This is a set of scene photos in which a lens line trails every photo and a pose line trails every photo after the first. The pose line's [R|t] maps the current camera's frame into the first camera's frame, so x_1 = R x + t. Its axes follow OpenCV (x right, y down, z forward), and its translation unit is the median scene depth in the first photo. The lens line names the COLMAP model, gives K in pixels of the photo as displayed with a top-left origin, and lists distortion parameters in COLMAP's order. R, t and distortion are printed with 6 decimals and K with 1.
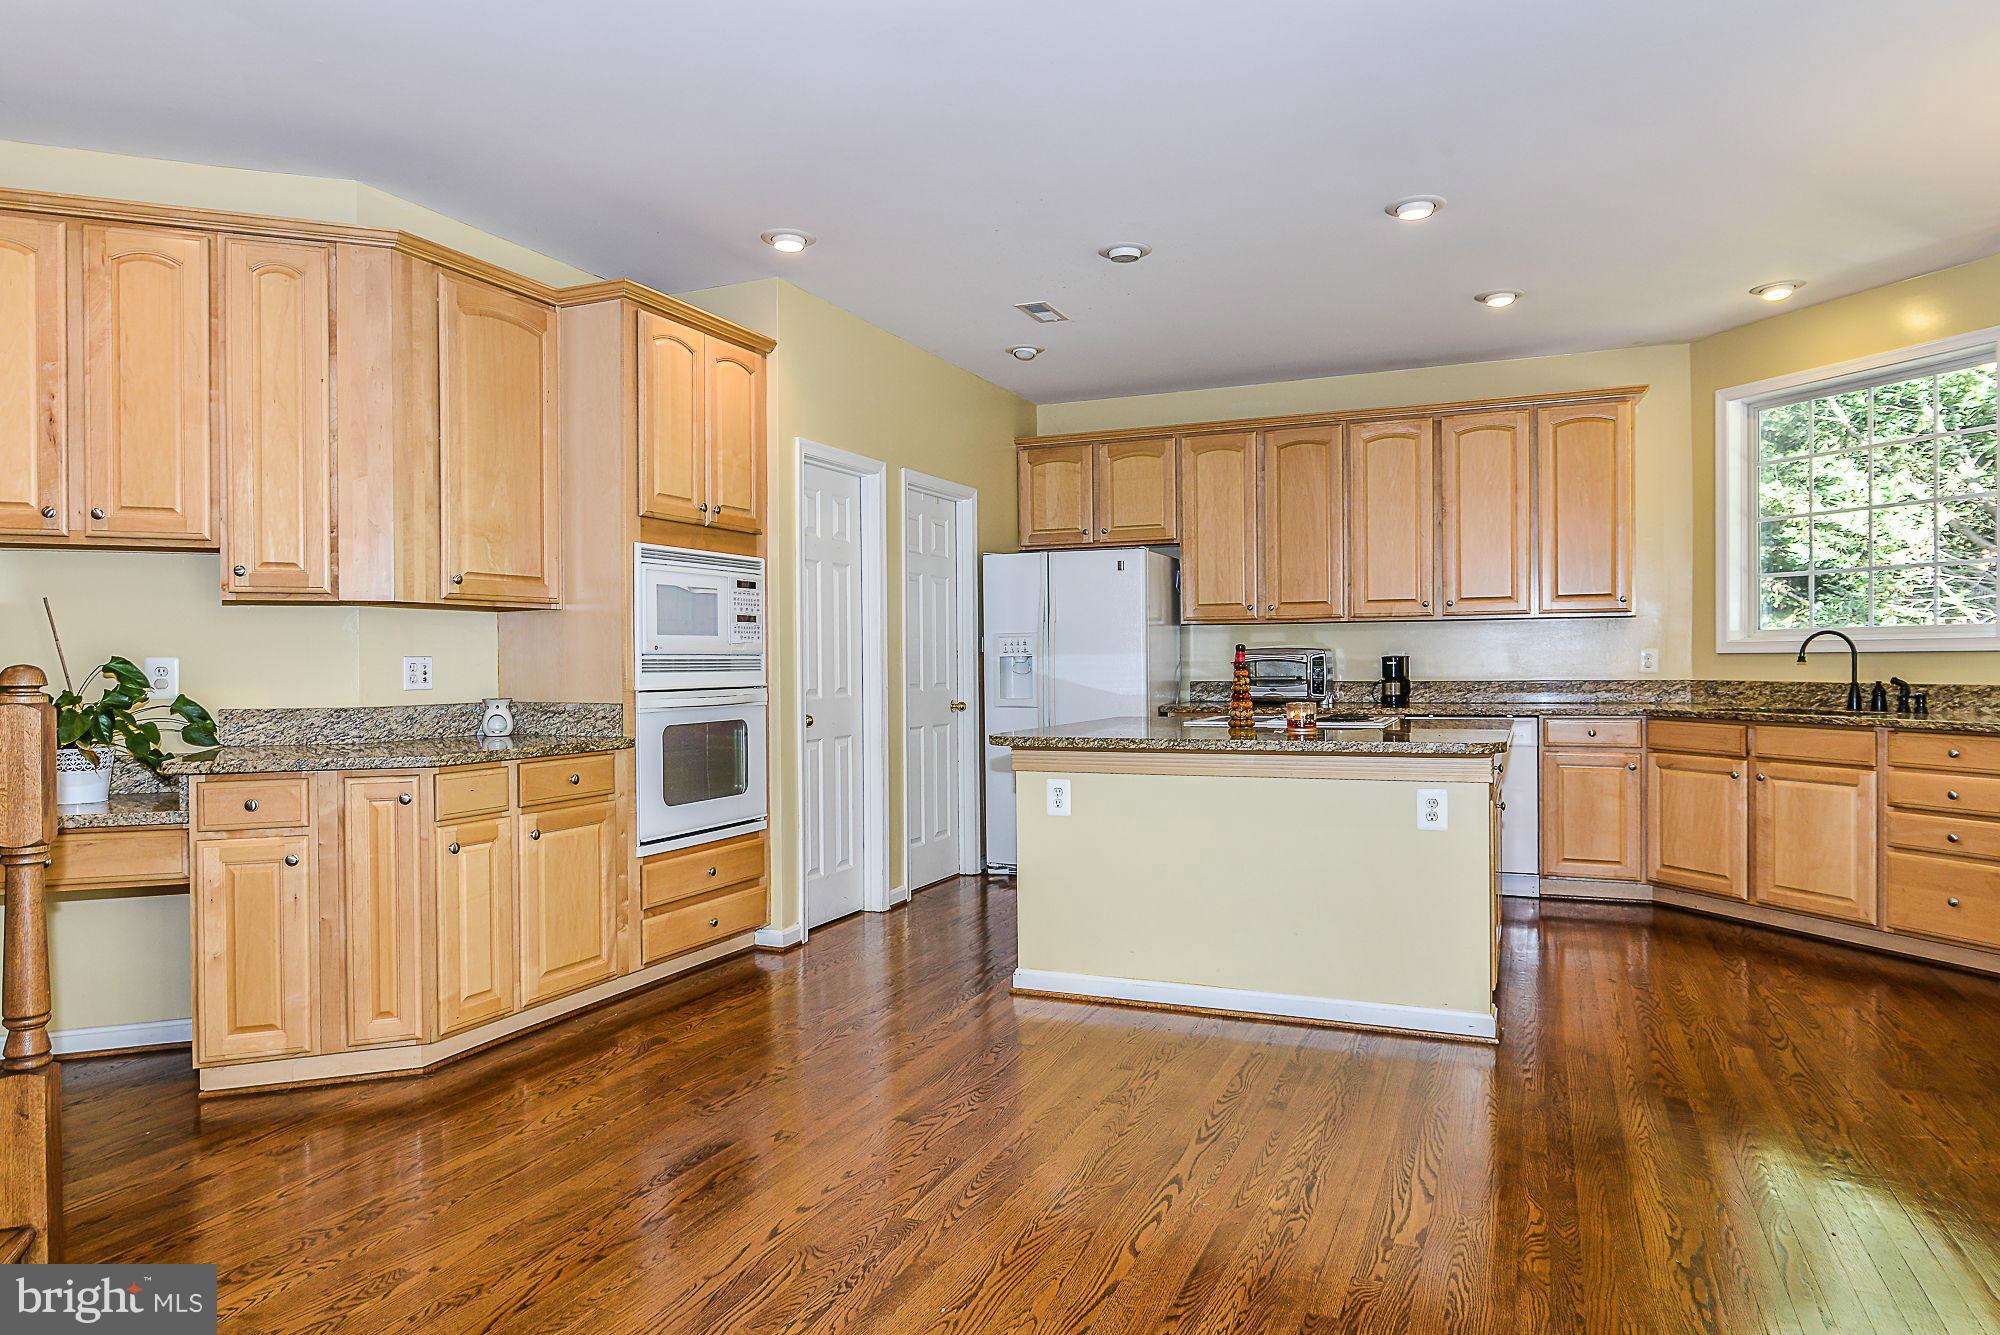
lens RADIAL K [[1195.2, 0, 1018.2], [0, 1195.2, 666.1], [0, 0, 1]] dist [-0.010522, -0.000386]
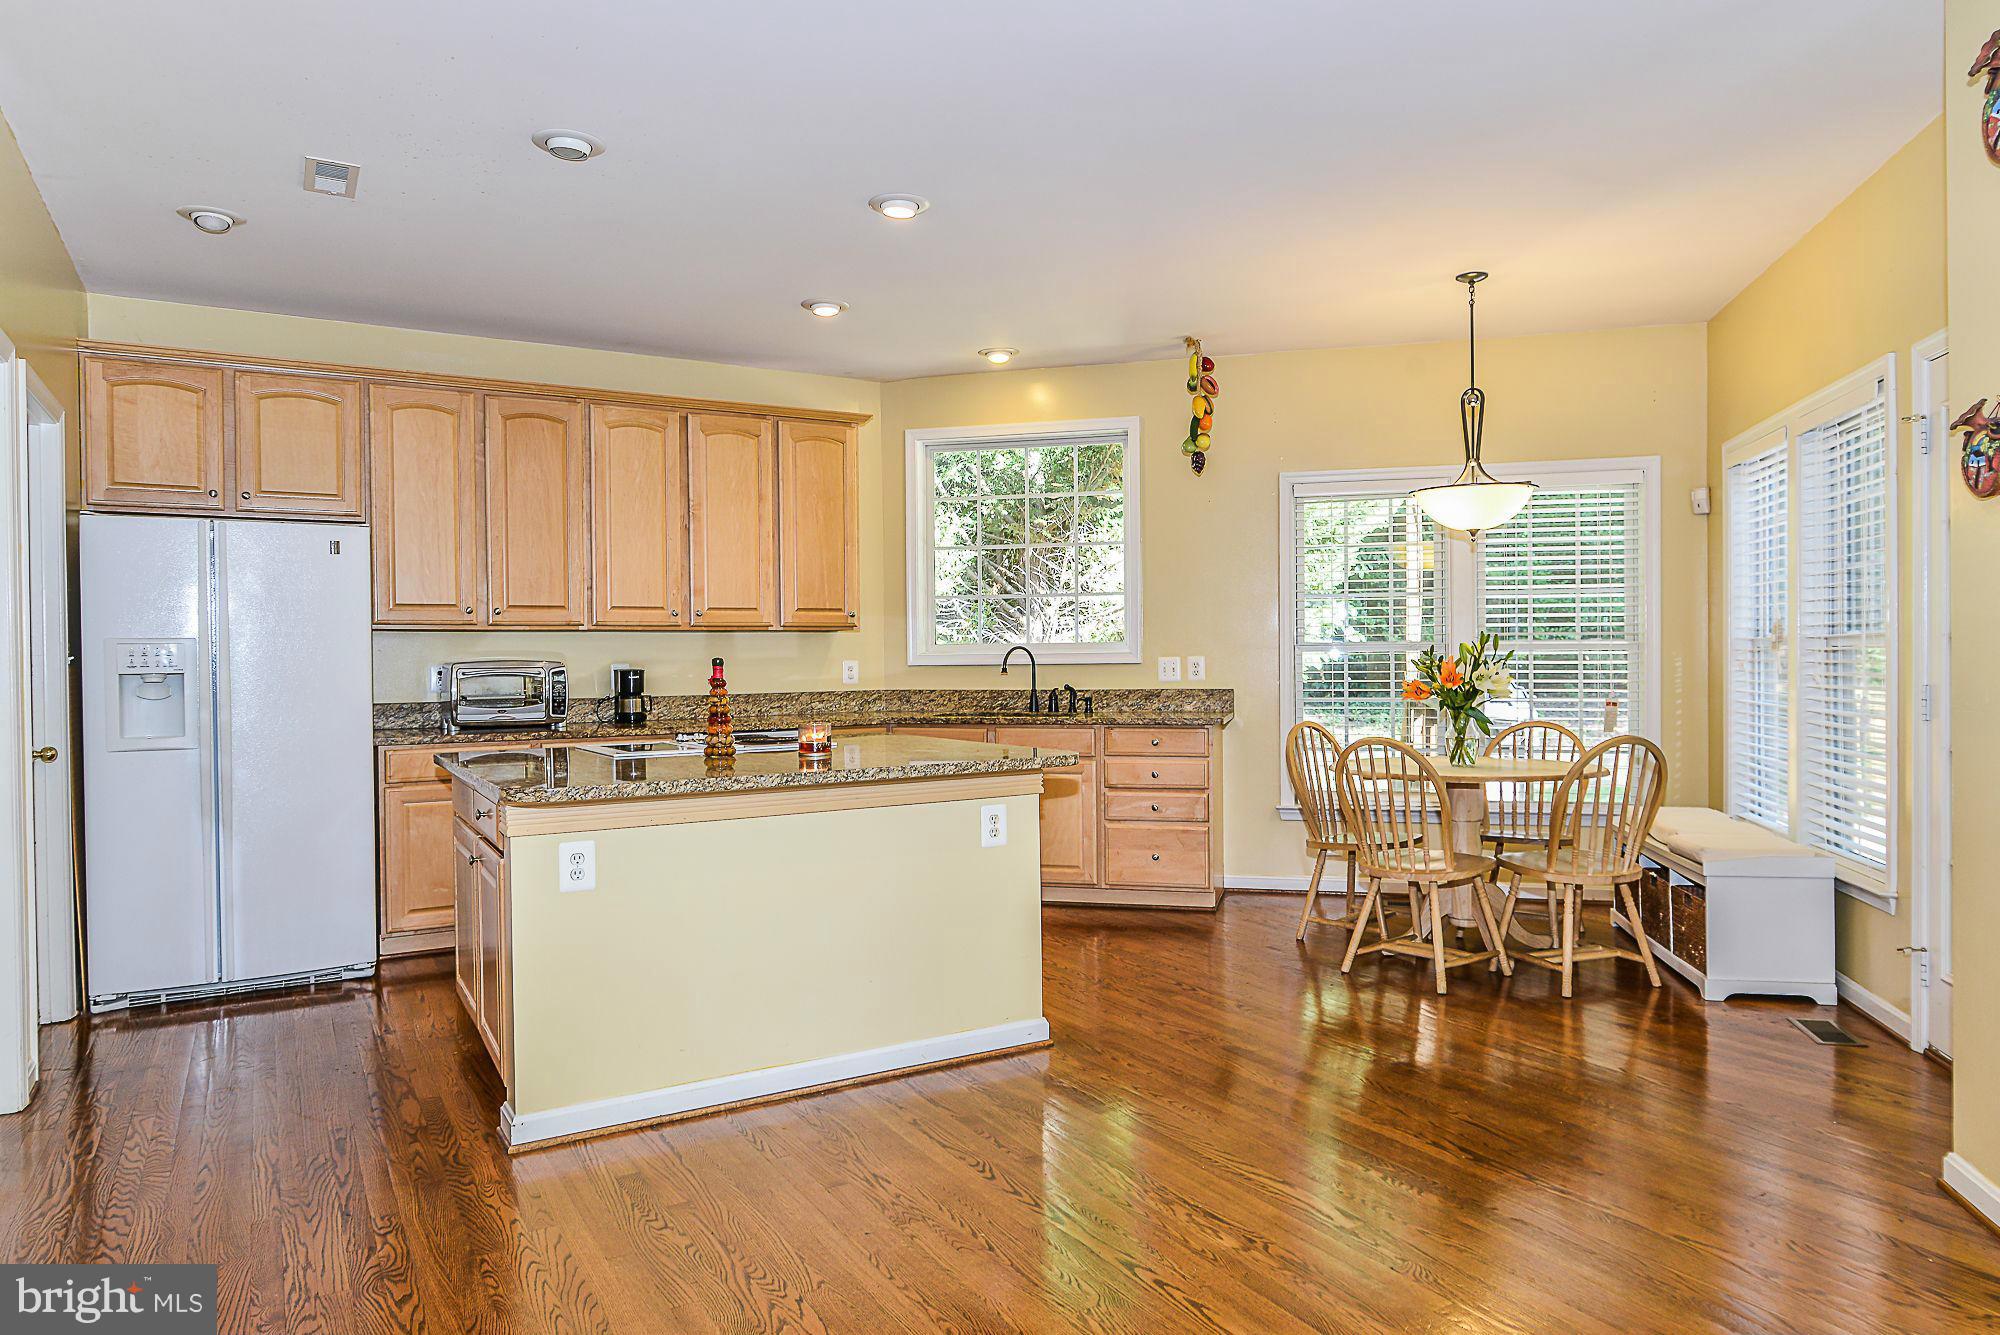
lens RADIAL K [[1255.1, 0, 1000.0], [0, 1255.1, 667.5], [0, 0, 1]] dist [-0.008342, -0.001879]
pose [[0.591906, -0.004843, 0.805992, -0.318025], [0.010329, 0.999945, -0.001577, -0.006066], [-0.805940, 0.009258, 0.591924, 0.245041]]
